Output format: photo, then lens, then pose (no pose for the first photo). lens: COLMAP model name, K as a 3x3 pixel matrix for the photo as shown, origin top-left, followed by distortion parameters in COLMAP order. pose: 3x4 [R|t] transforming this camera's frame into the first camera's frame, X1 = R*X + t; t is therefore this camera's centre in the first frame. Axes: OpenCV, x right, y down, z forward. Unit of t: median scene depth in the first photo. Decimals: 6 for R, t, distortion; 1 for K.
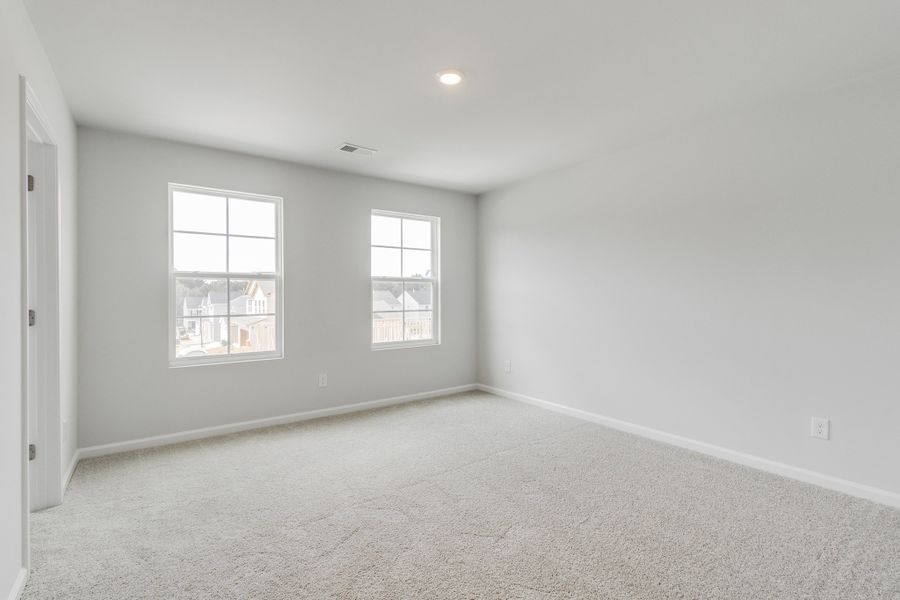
lens RADIAL K [[417.0, 0, 451.7], [0, 417.0, 295.2], [0, 0, 1]] dist [-0.000150, -0.000248]
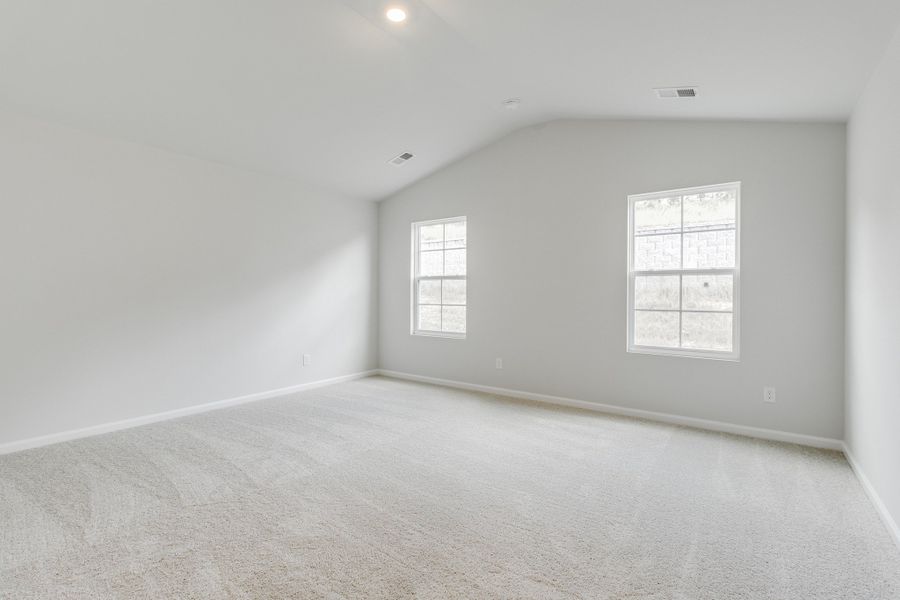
lens RADIAL K [[403.8, 0, 468.3], [0, 403.8, 295.3], [0, 0, 1]] dist [0.000678, -0.000053]
pose [[0.348897, 0.011049, -0.937096, 0.473018], [-0.000796, 0.999934, 0.011494, -0.000906], [0.937161, -0.003264, 0.348883, 0.342394]]
